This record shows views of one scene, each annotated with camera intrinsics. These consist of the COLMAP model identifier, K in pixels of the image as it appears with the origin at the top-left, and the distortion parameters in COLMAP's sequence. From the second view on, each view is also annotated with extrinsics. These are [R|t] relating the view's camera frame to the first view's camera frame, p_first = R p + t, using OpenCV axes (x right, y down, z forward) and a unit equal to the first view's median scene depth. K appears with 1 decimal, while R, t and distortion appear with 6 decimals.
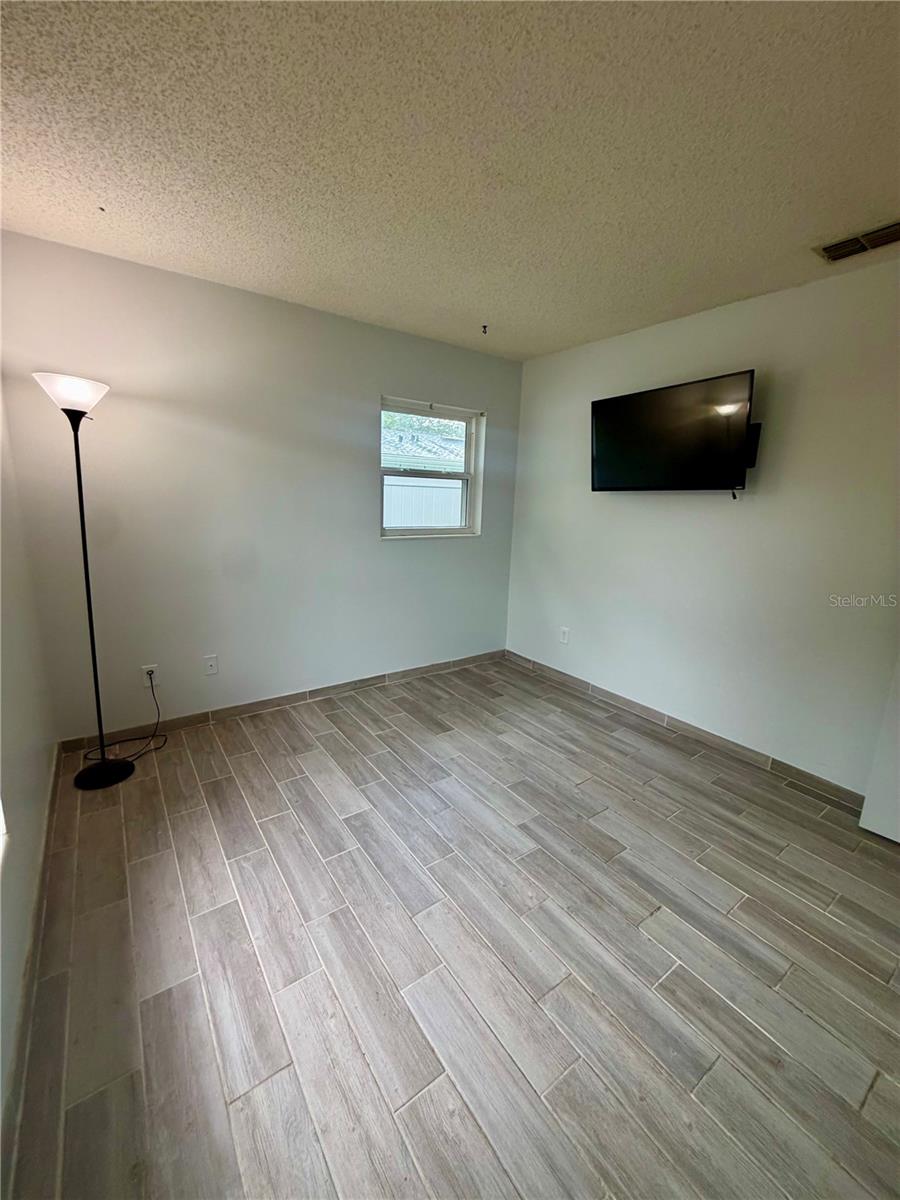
lens RADIAL K [[478.6, 0, 452.8], [0, 478.6, 600.5], [0, 0, 1]] dist [-0.001141, 0.000505]
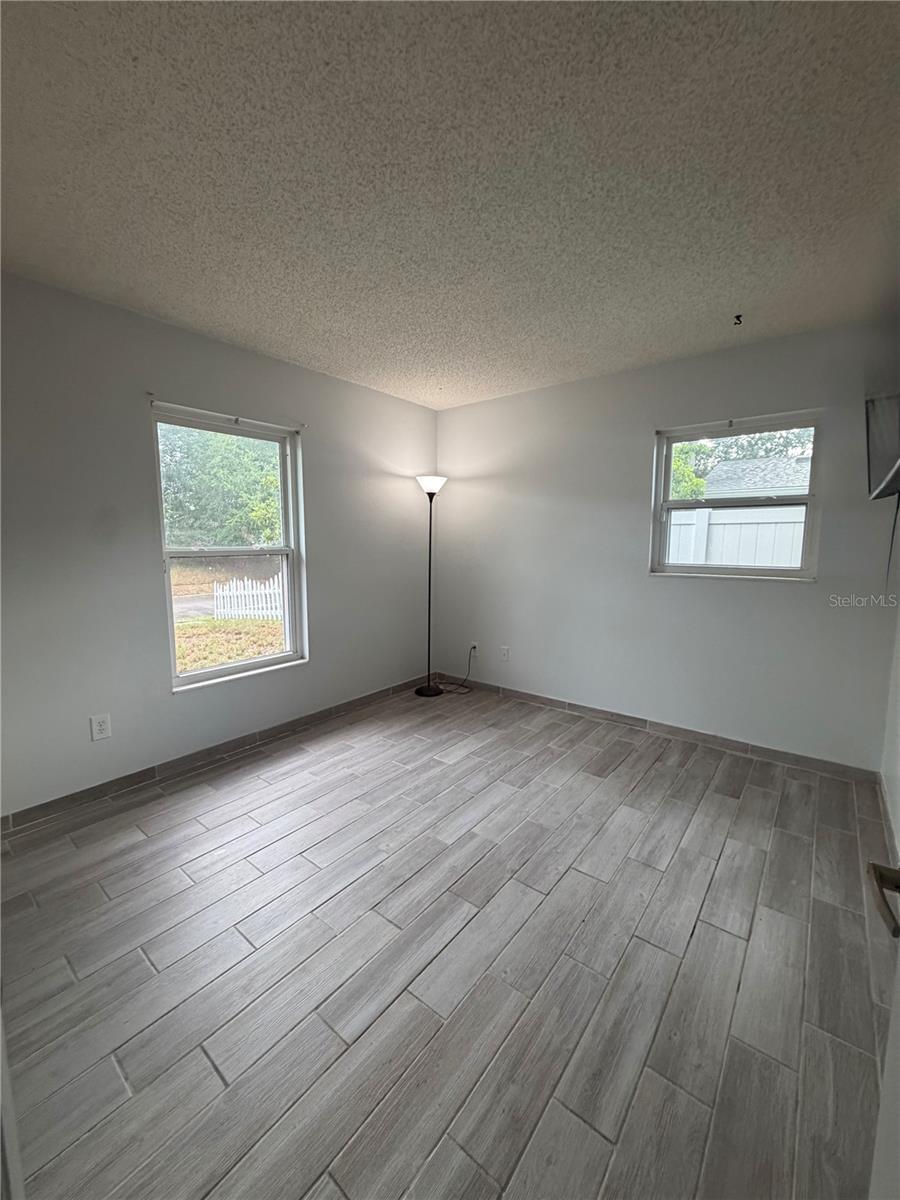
lens RADIAL K [[478.6, 0, 450.4], [0, 478.6, 605.4], [0, 0, 1]] dist [-0.001141, 0.000505]
pose [[0.271711, 0.097205, -0.957457, 0.761667], [-0.201867, 0.978510, 0.042056, -0.032135], [0.940969, 0.181852, 0.285494, 0.405160]]
